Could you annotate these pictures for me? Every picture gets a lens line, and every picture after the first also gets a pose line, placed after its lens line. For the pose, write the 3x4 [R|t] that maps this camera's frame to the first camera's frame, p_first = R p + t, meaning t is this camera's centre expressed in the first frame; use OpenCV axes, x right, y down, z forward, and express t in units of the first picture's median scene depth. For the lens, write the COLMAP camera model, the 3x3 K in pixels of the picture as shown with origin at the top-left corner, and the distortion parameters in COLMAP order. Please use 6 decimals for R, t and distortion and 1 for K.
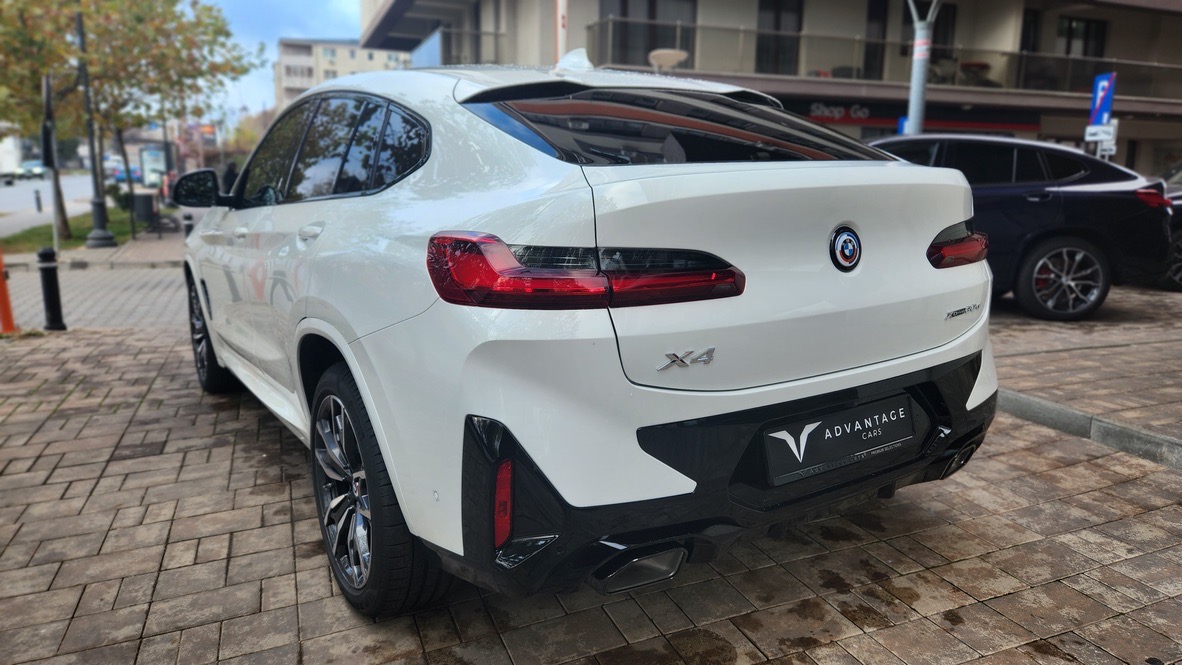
lens RADIAL K [[792.0, 0, 610.1], [0, 792.0, 328.0], [0, 0, 1]] dist [0.003674, 0.001684]
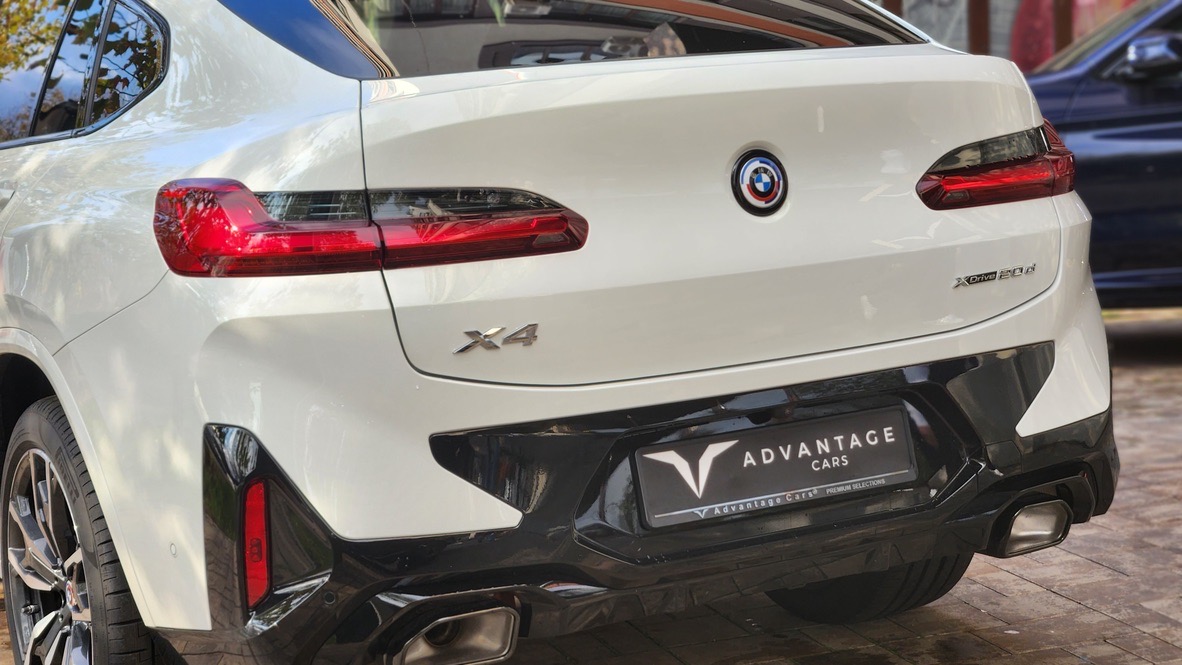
lens RADIAL K [[2148.6, 0, 591.0], [0, 2148.6, 332.5], [0, 0, 1]] dist [-0.354839, 1.968308]
pose [[0.996072, -0.031597, -0.082712, 0.303393], [0.026786, 0.997919, -0.058647, 0.132918], [0.084393, 0.056201, 0.994846, -0.832632]]
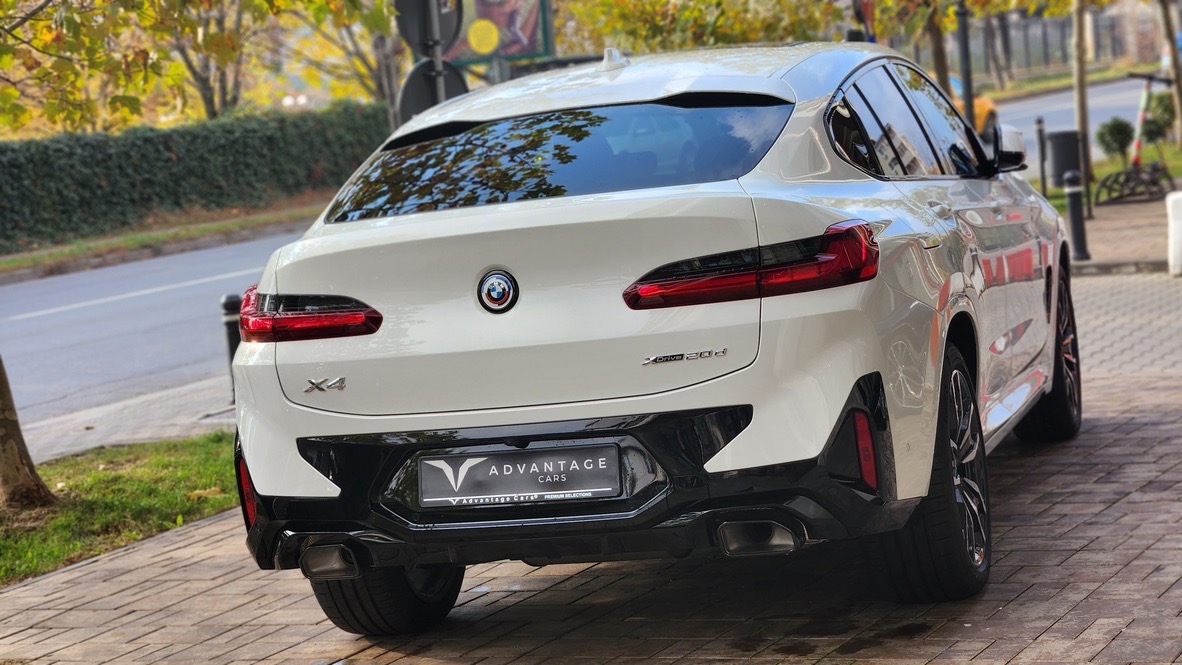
lens RADIAL K [[2148.6, 0, 591.0], [0, 2148.6, 332.5], [0, 0, 1]] dist [-0.354839, 1.968308]
pose [[0.621415, 0.004839, -0.783467, 2.605328], [-0.049623, 0.998216, -0.033193, 0.042021], [0.781909, 0.059505, 0.620546, -0.657459]]
